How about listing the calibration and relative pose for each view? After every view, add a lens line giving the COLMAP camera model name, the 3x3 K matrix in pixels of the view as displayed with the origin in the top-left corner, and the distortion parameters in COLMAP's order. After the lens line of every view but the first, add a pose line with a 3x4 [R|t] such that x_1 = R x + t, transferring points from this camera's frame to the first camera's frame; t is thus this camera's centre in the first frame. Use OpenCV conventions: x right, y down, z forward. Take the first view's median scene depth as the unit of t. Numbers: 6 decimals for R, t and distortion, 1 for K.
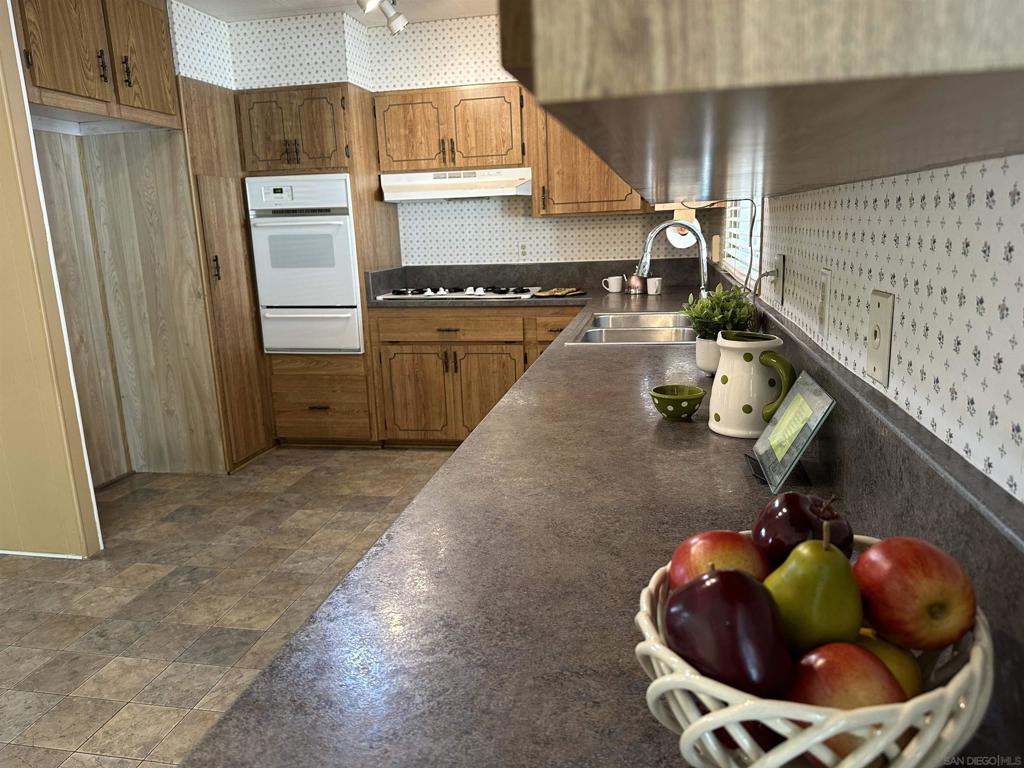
lens RADIAL K [[708.2, 0, 512.0], [0, 708.2, 384.0], [0, 0, 1]] dist [0.111976, -0.189769]
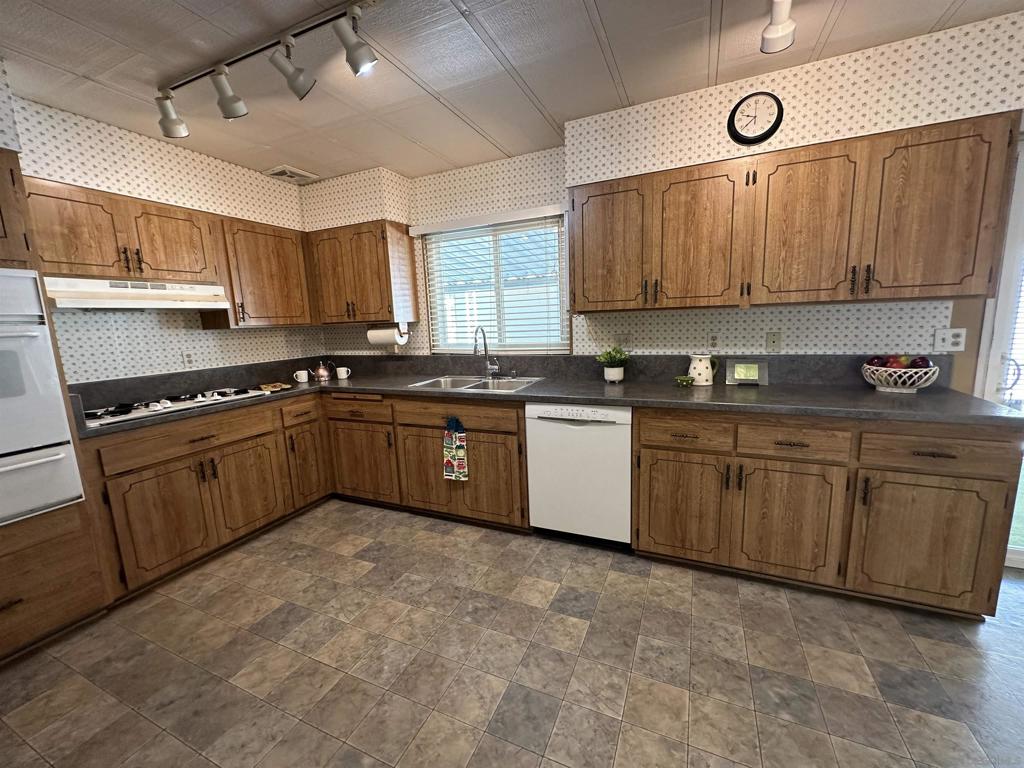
lens RADIAL K [[407.3, 0, 514.5], [0, 407.3, 382.8], [0, 0, 1]] dist [-0.001314, -0.000104]
pose [[0.230968, -0.125099, 0.964885, -0.520118], [0.238467, 0.968731, 0.068515, -0.086047], [-0.943285, 0.214269, 0.253578, 0.427154]]
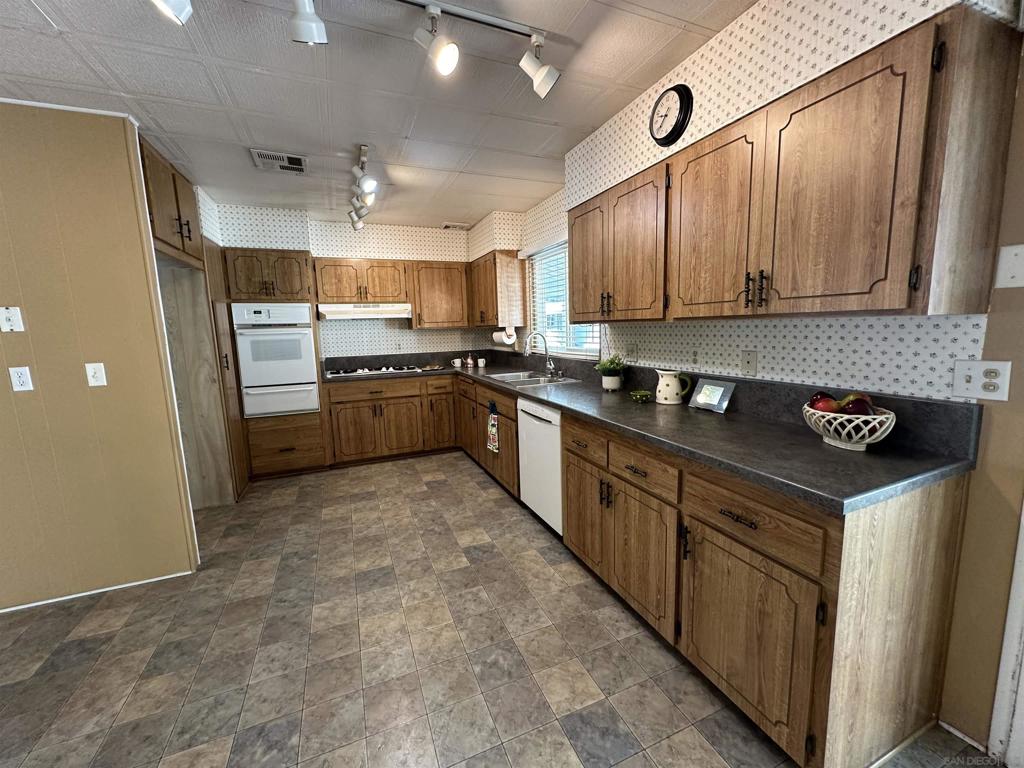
lens RADIAL K [[407.3, 0, 514.5], [0, 407.3, 382.8], [0, 0, 1]] dist [-0.001314, -0.000104]
pose [[0.830057, -0.065116, 0.553864, -0.357165], [0.119287, 0.990905, -0.062275, 0.003712], [-0.544771, 0.117761, 0.830275, -0.017298]]
